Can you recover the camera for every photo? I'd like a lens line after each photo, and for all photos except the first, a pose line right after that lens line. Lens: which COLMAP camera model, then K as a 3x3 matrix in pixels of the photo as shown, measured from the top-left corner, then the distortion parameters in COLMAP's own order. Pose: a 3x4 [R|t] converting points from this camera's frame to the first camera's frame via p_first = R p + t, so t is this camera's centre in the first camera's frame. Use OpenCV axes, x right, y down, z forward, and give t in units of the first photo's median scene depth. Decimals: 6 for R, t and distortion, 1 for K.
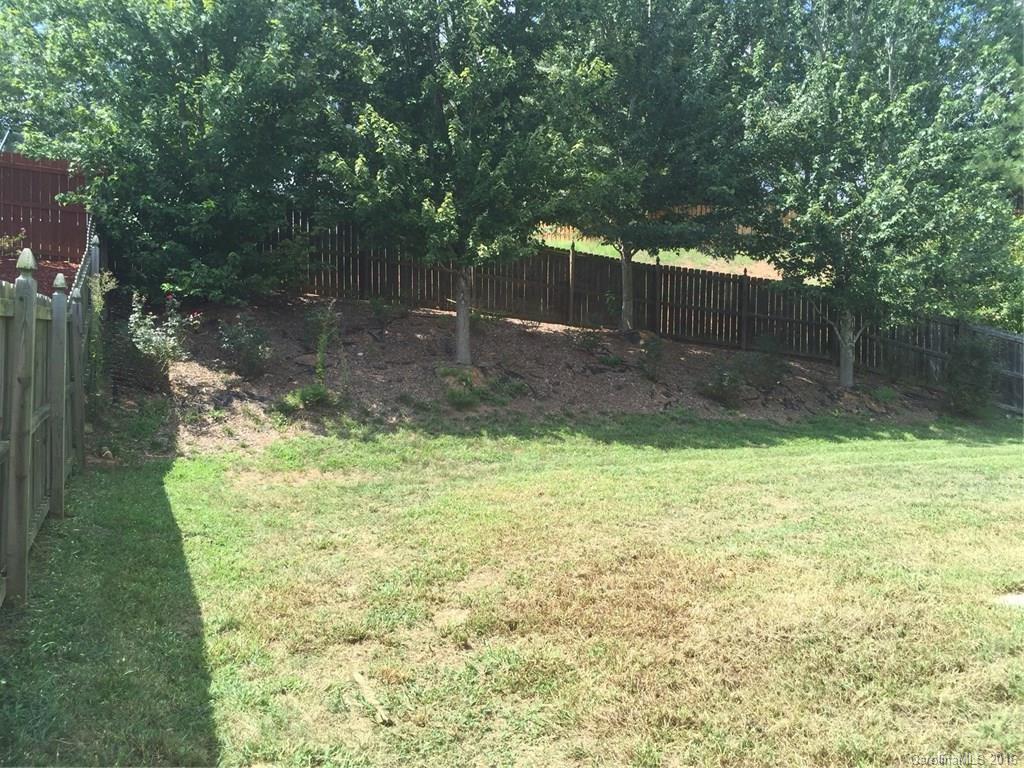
lens RADIAL K [[863.0, 0, 530.9], [0, 863.0, 367.8], [0, 0, 1]] dist [0.014180, -0.000668]
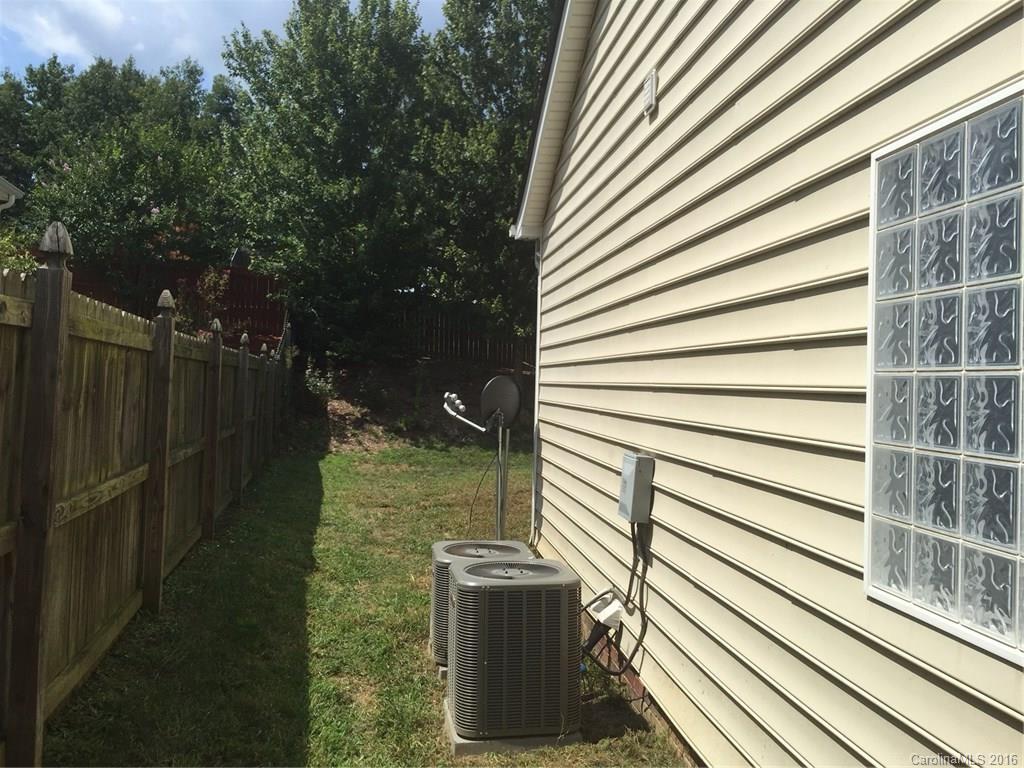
lens RADIAL K [[876.4, 0, 517.9], [0, 876.4, 378.8], [0, 0, 1]] dist [0.020302, -0.000600]
pose [[0.978965, 0.015153, -0.203466, 0.256900], [-0.026354, 0.998275, -0.052458, 0.030974], [0.202320, 0.056717, 0.977676, -0.522173]]
